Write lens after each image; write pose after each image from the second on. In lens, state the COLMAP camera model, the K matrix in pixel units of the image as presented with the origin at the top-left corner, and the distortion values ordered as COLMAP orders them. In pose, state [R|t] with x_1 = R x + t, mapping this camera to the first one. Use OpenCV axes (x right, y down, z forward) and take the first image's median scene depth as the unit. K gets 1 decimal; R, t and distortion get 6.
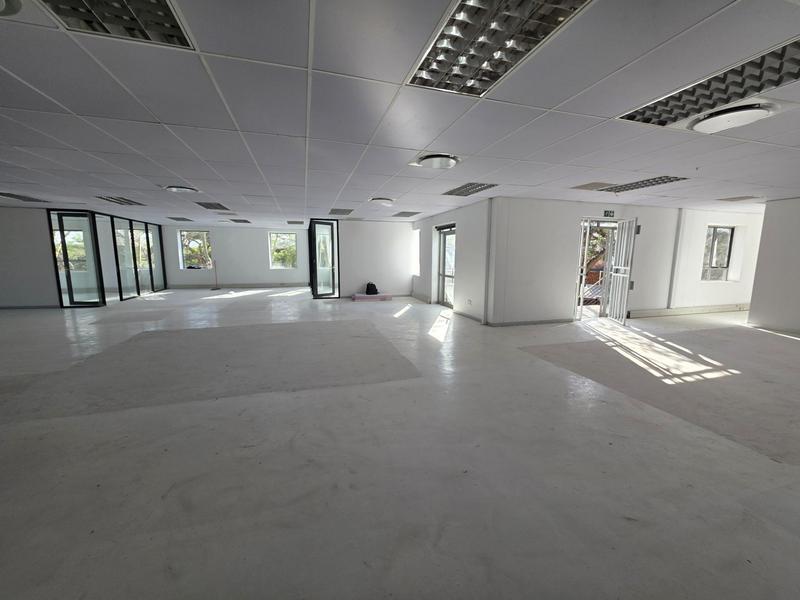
lens RADIAL K [[320.7, 0, 400.0], [0, 320.7, 299.8], [0, 0, 1]] dist [0.002425, 0.000490]
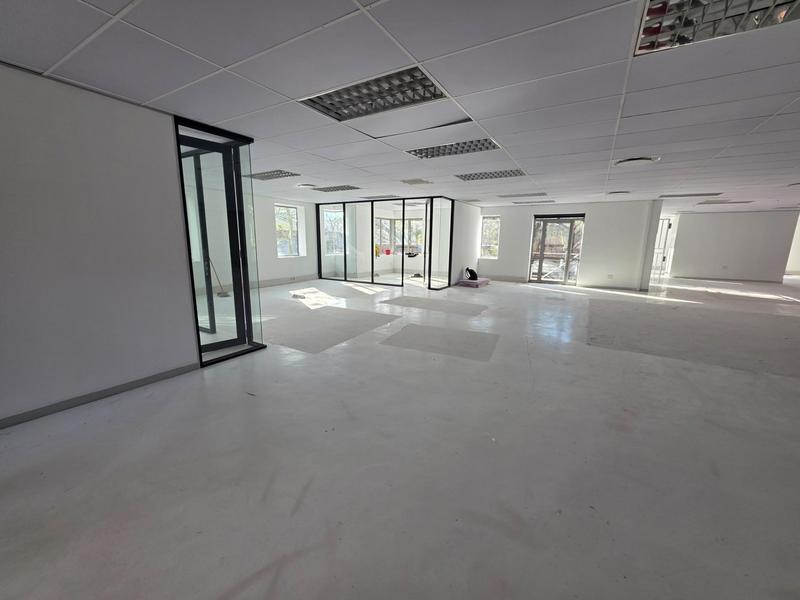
lens RADIAL K [[320.7, 0, 399.2], [0, 320.7, 297.6], [0, 0, 1]] dist [0.002425, 0.000490]
pose [[0.730669, -0.106038, 0.674447, -1.293651], [0.086765, 0.994277, 0.062325, -0.062111], [-0.677196, 0.012979, 0.735688, 0.627967]]
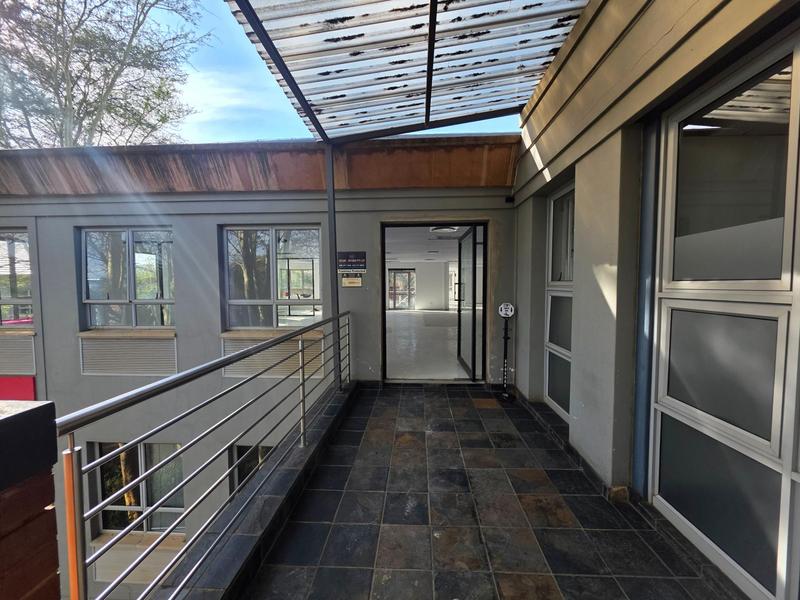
lens RADIAL K [[320.7, 0, 403.1], [0, 320.7, 305.9], [0, 0, 1]] dist [0.002425, 0.000490]
pose [[0.319890, -0.059916, 0.945558, -2.062912], [0.145598, 0.989253, 0.013428, -0.033042], [-0.936201, 0.133376, 0.325176, 0.437260]]
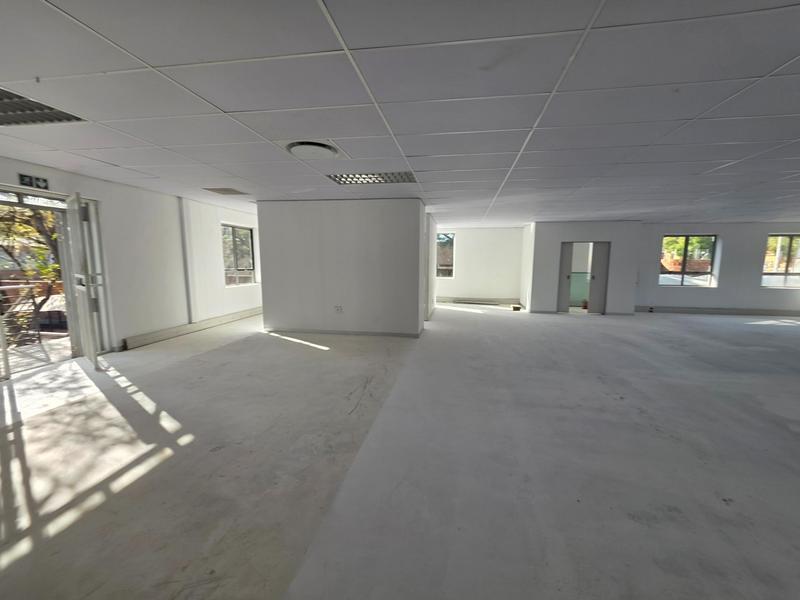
lens RADIAL K [[320.7, 0, 416.1], [0, 320.7, 292.2], [0, 0, 1]] dist [0.002425, 0.000490]
pose [[0.413680, -0.092933, 0.905667, 0.397618], [0.116829, 0.991971, 0.048425, -0.025153], [-0.902895, 0.085775, 0.421216, 0.174649]]
